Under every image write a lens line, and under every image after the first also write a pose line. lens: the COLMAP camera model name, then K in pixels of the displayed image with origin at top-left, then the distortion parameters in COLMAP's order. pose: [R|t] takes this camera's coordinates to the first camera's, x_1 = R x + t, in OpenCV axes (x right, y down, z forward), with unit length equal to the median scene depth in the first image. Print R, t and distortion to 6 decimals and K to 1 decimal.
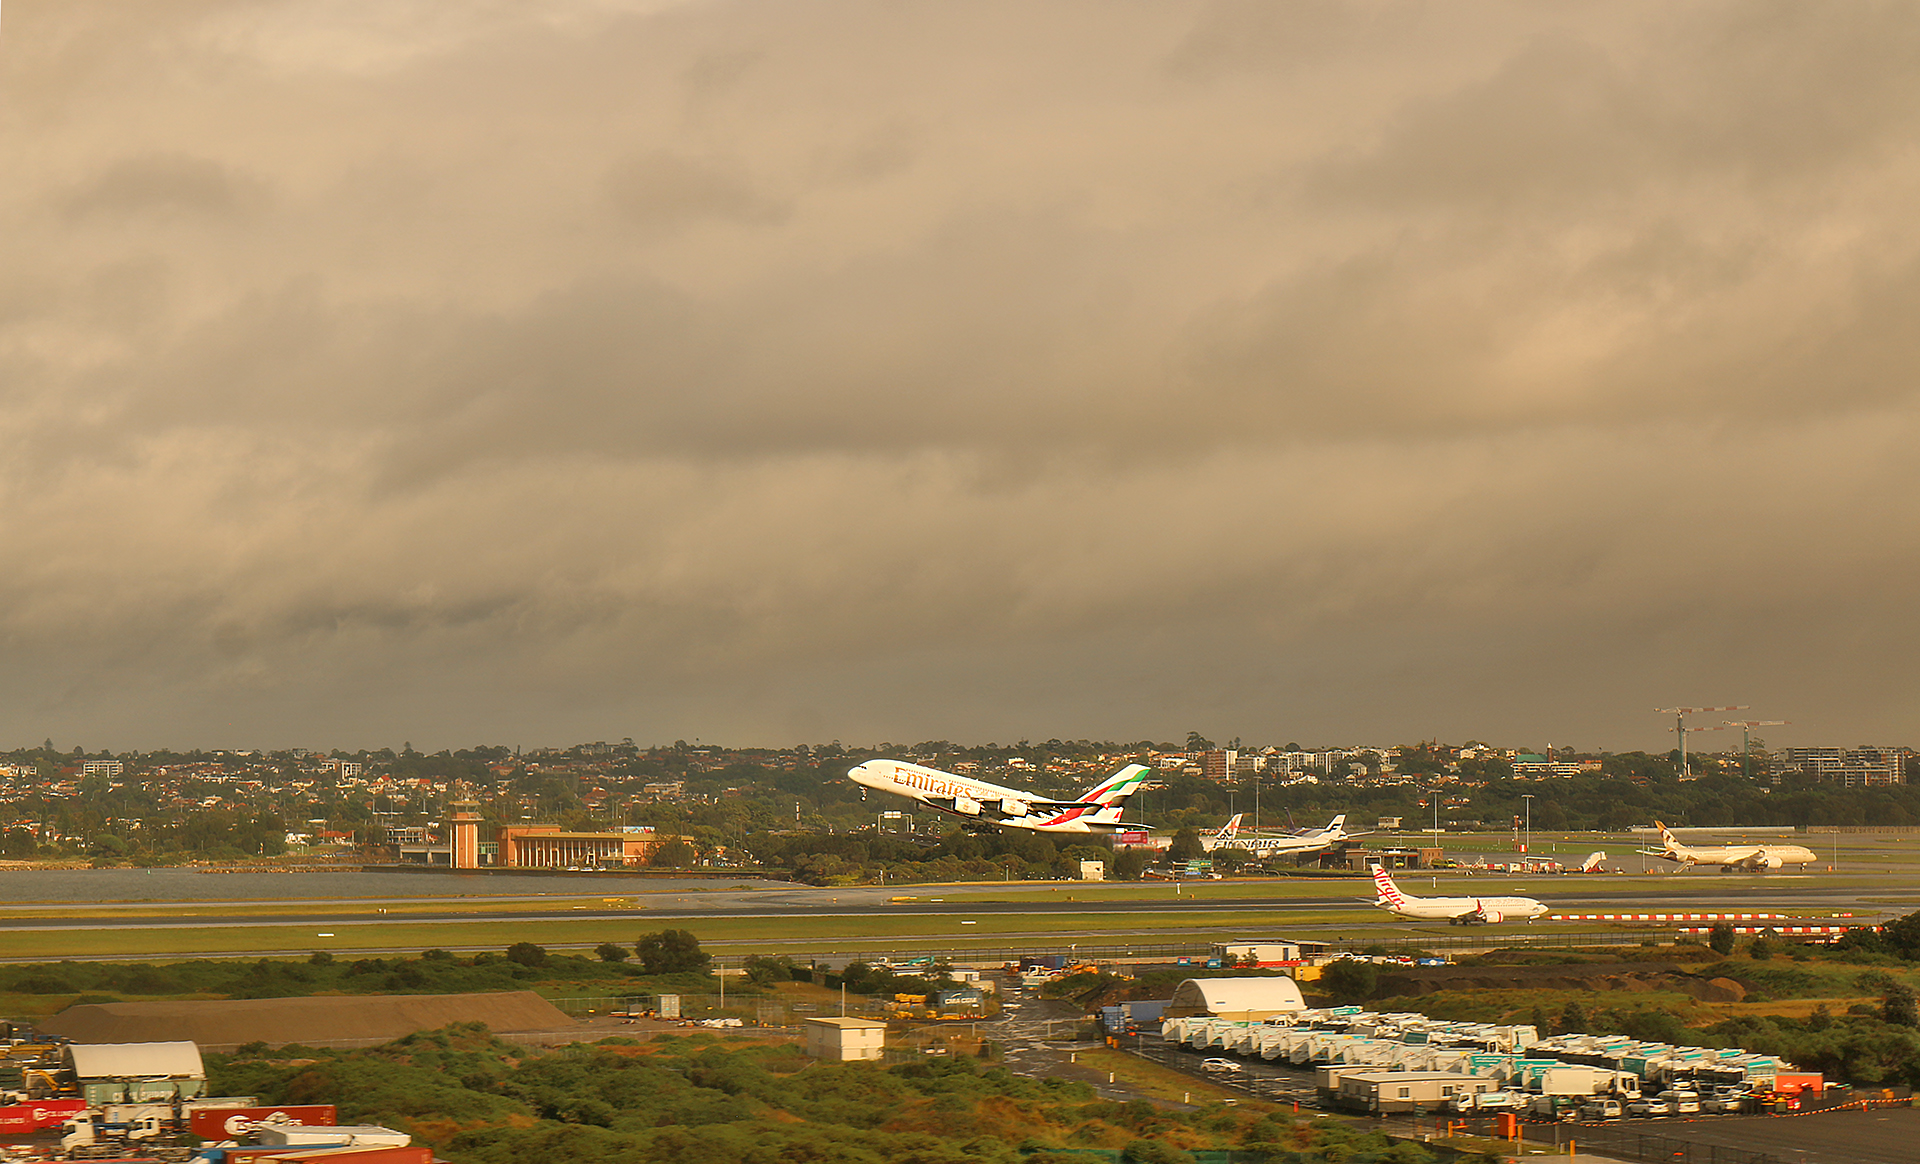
lens RADIAL K [[4352.3, 0, 960.0], [0, 4352.3, 582.0], [0, 0, 1]] dist [-0.046990, 0.593569]
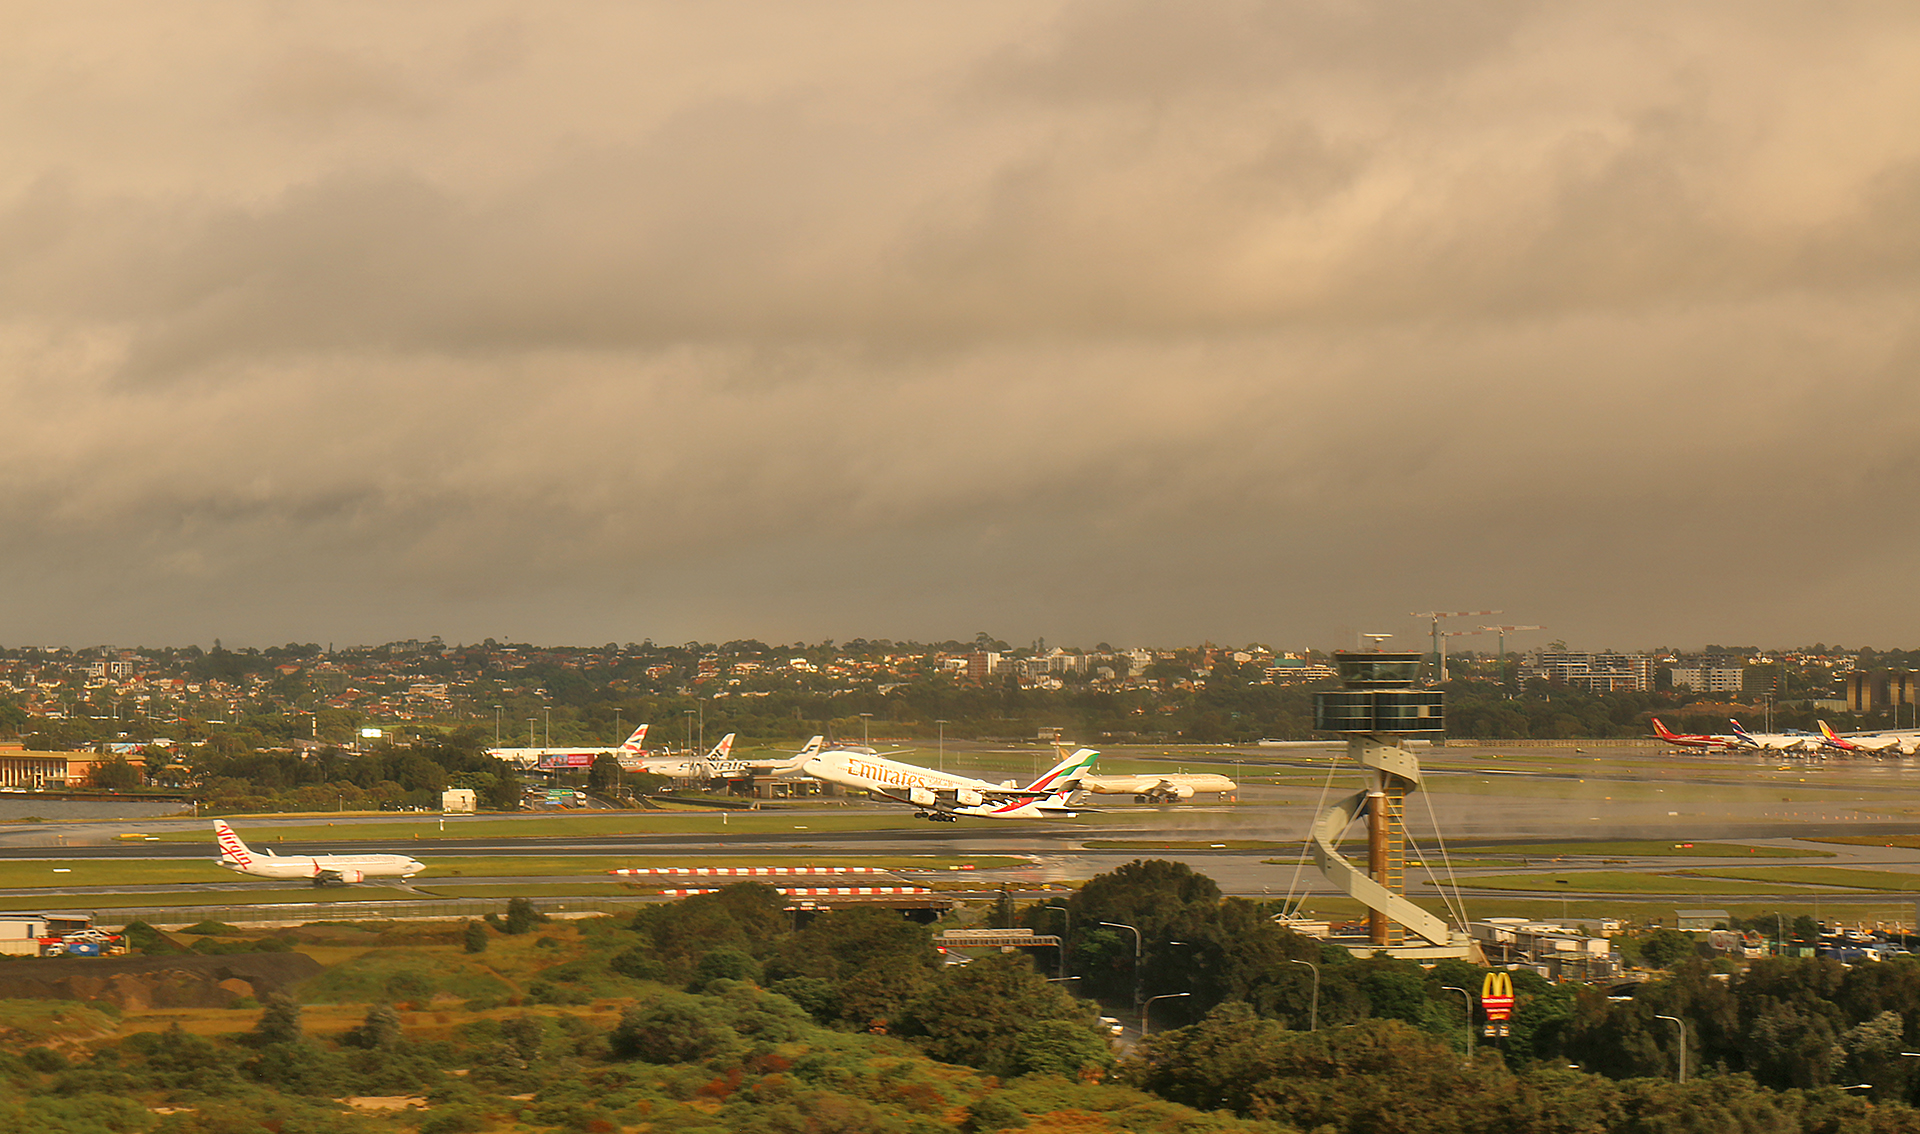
lens RADIAL K [[4342.4, 0, 960.0], [0, 4342.4, 567.0], [0, 0, 1]] dist [-0.025551, -0.072615]
pose [[0.999892, 0.003407, 0.014272, 0.052136], [-0.003710, 0.999768, 0.021231, -0.002301], [-0.014196, -0.021282, 0.999673, 0.017171]]
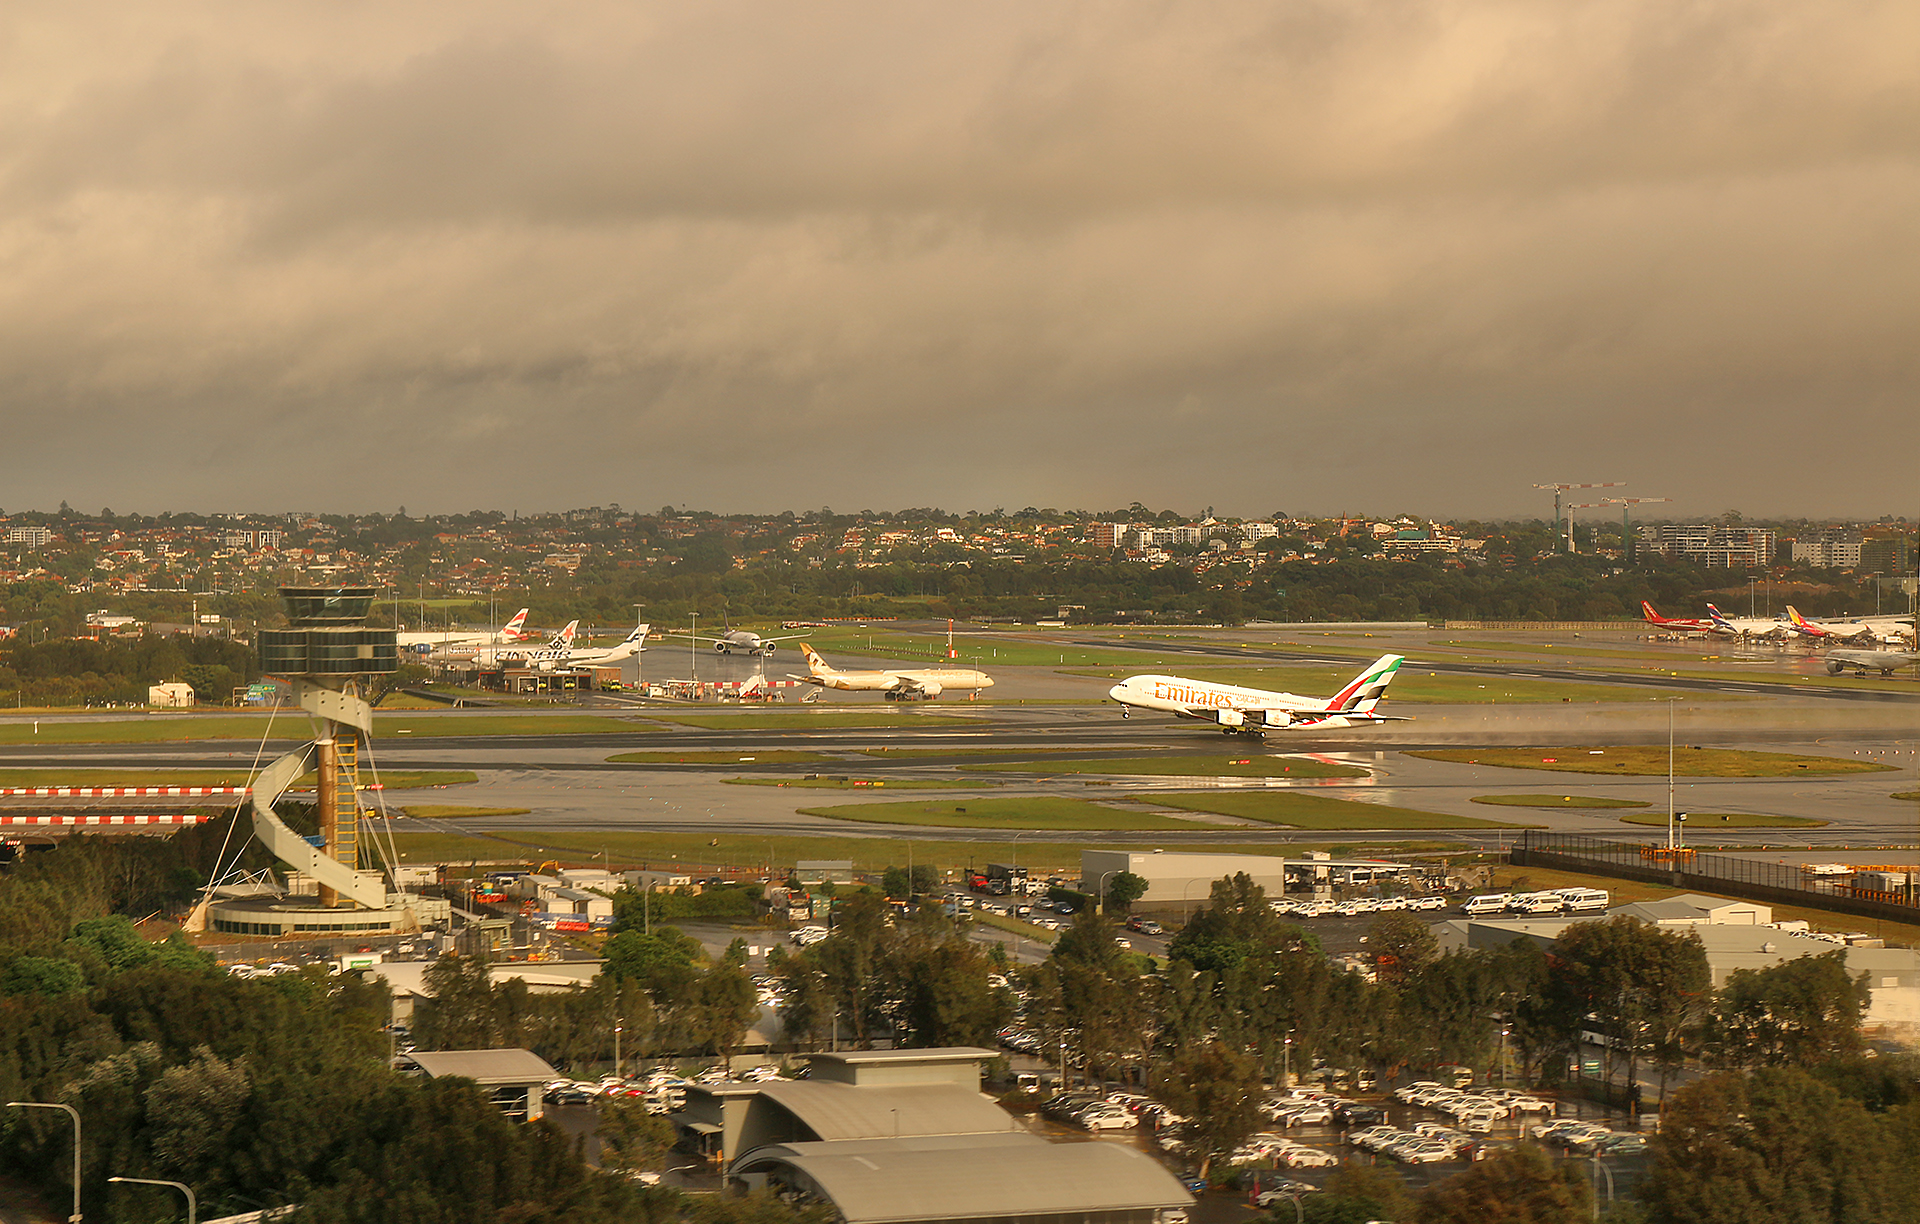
lens RADIAL K [[4320.4, 0, 960.0], [0, 4320.4, 612.0], [0, 0, 1]] dist [0.018609, 0.292788]
pose [[0.998463, 0.006161, -0.055086, 0.102928], [-0.002648, 0.997970, 0.063625, -0.004417], [0.055366, -0.063382, 0.996452, 0.034552]]
